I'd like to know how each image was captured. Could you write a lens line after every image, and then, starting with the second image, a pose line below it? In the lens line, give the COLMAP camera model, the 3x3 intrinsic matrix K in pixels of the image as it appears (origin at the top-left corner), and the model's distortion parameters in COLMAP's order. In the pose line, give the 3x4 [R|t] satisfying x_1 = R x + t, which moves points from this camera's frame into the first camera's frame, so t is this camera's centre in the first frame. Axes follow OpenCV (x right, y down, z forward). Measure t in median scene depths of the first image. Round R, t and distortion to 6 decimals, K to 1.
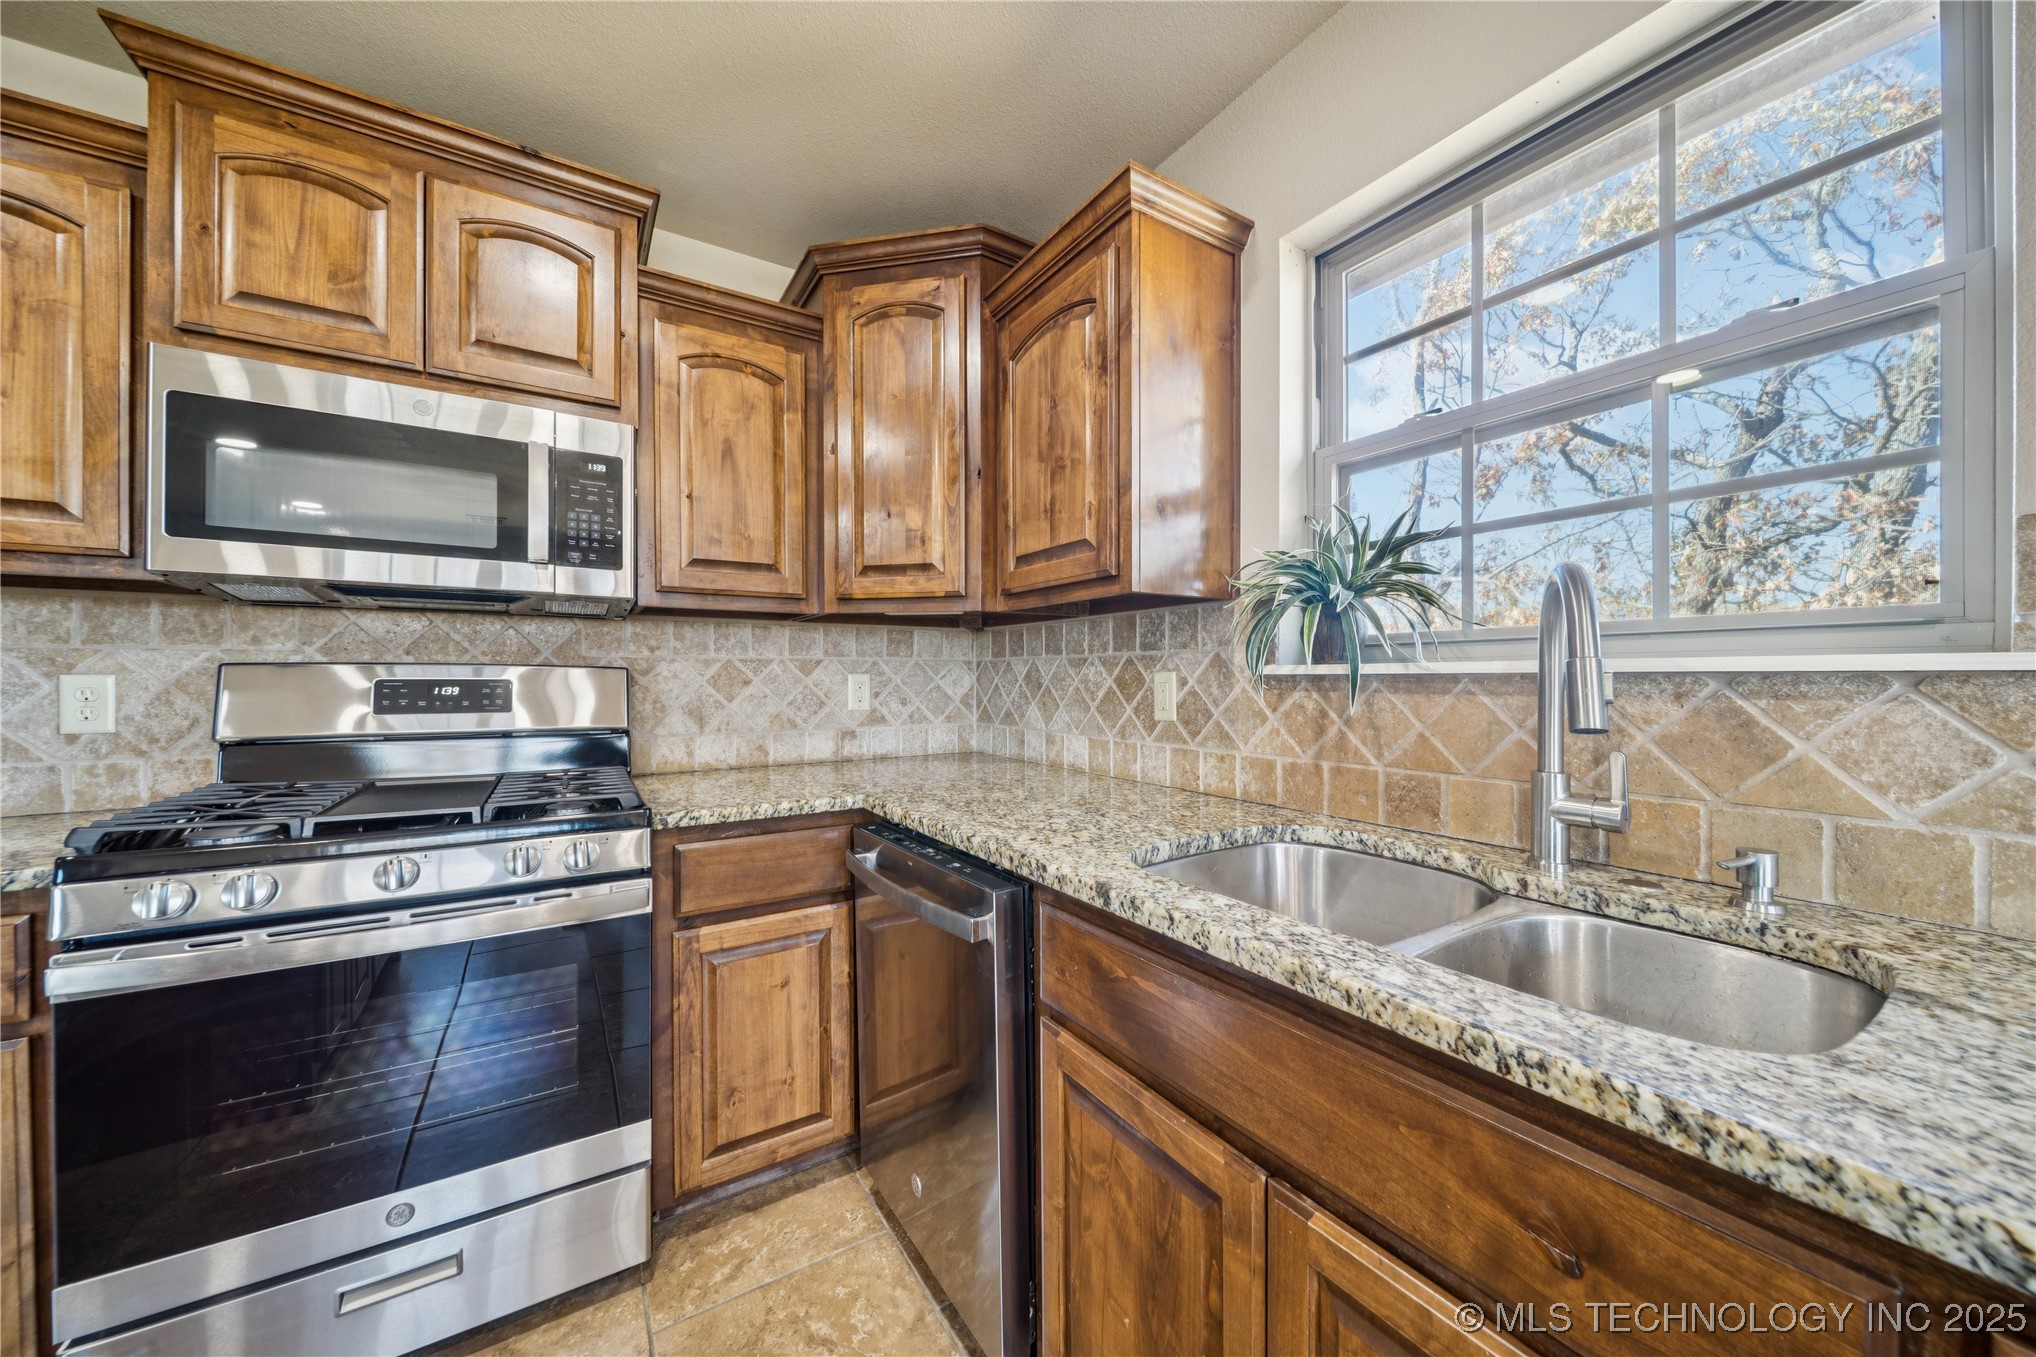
lens RADIAL K [[718.9, 0, 1012.3], [0, 718.9, 677.3], [0, 0, 1]] dist [0.001980, -0.001887]
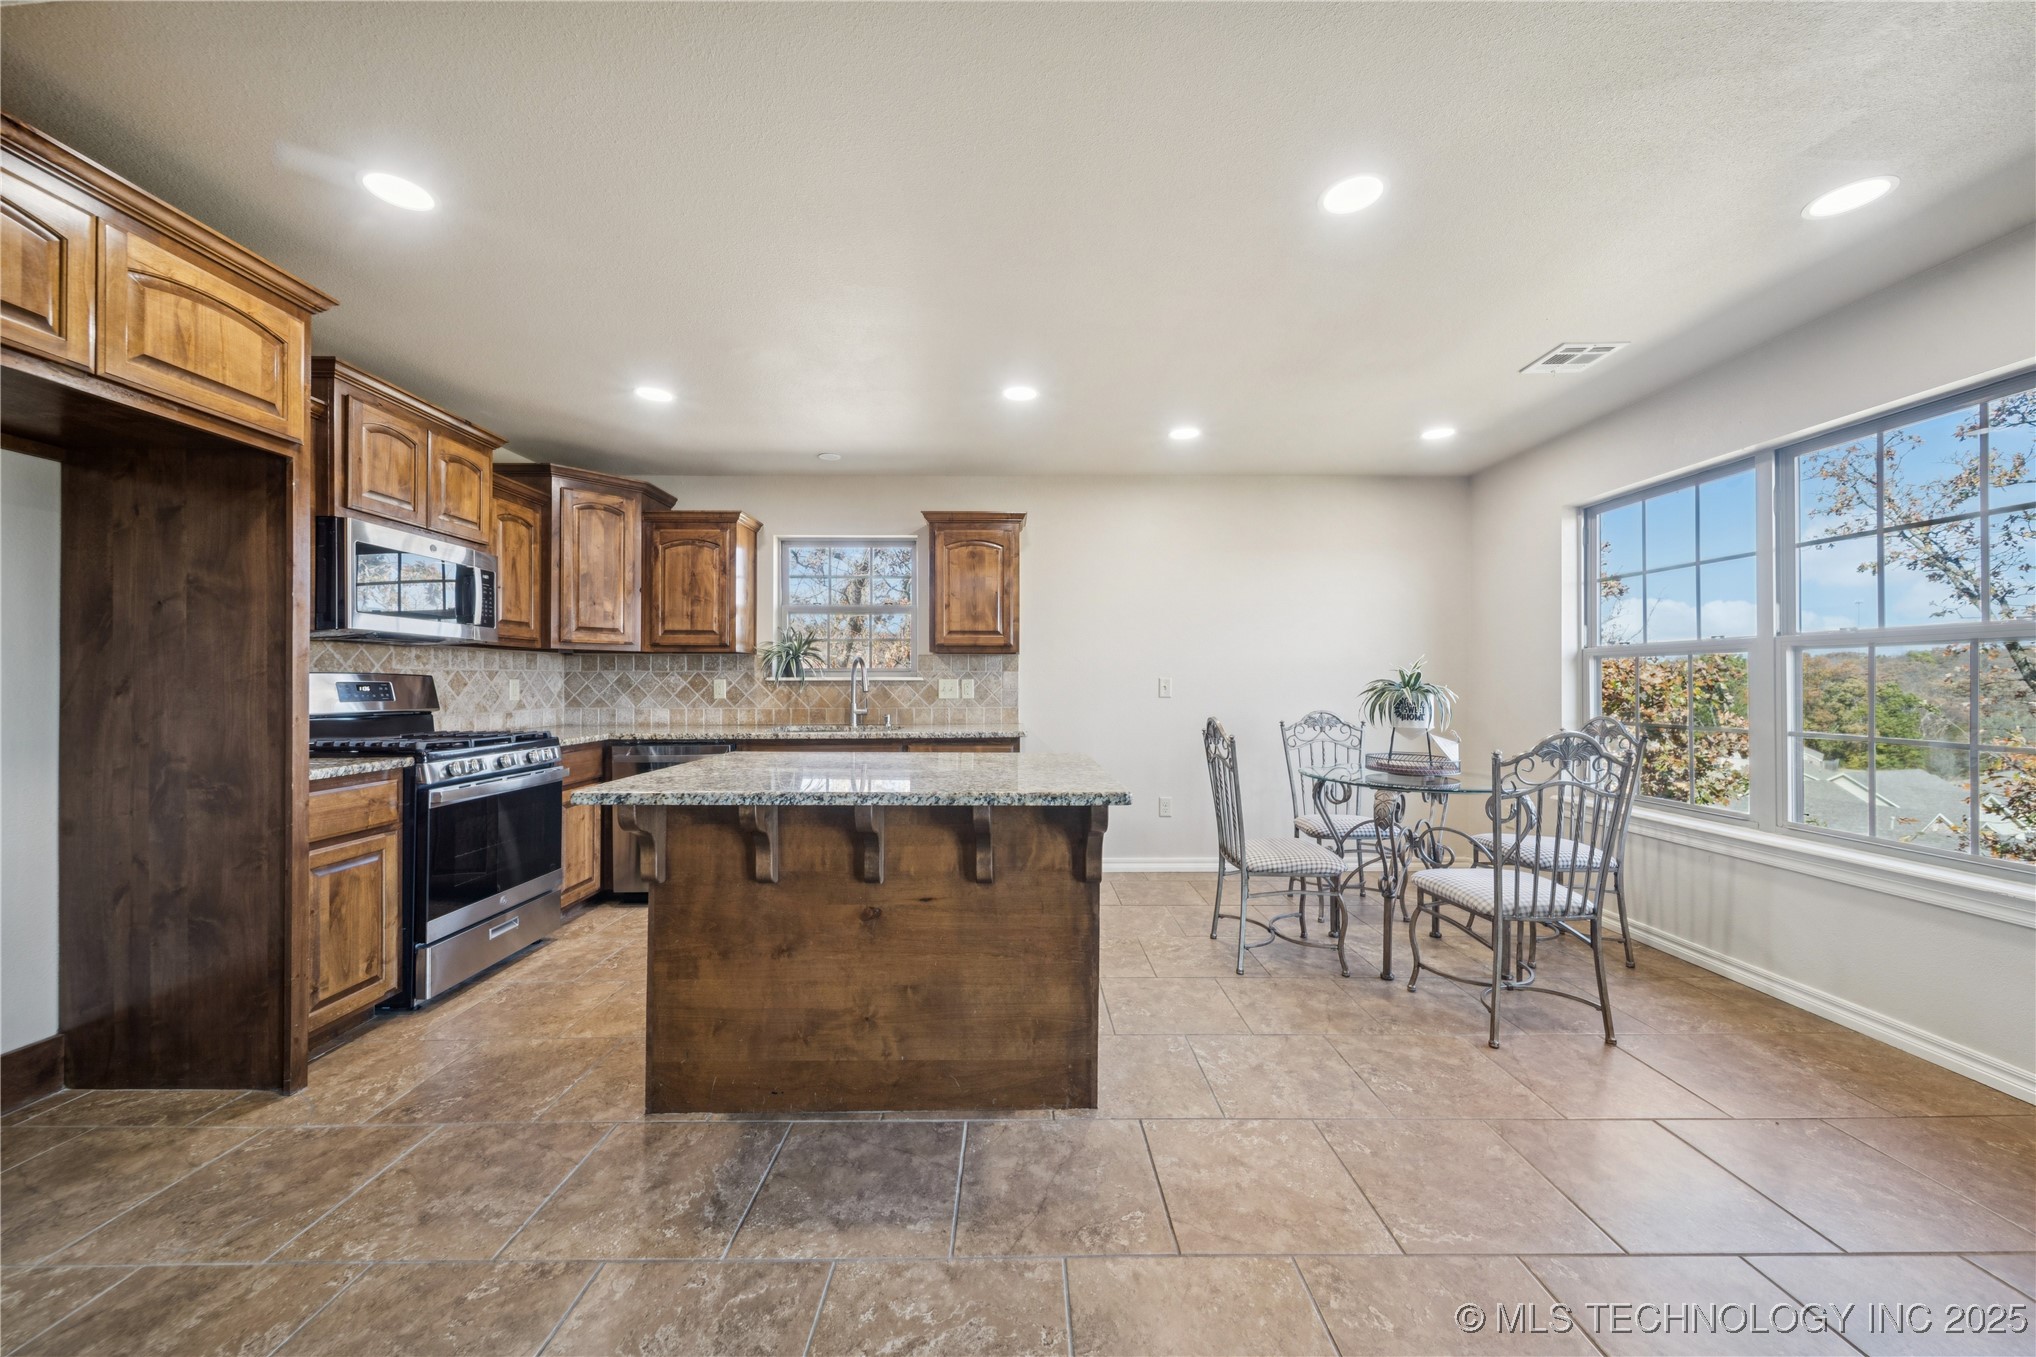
lens RADIAL K [[718.9, 0, 1024.7], [0, 718.9, 677.4], [0, 0, 1]] dist [0.001980, -0.001887]
pose [[0.520459, 0.005922, 0.853866, -1.478150], [-0.000110, 0.999976, -0.006868, 0.003107], [-0.853886, 0.003481, 0.520448, -1.307357]]
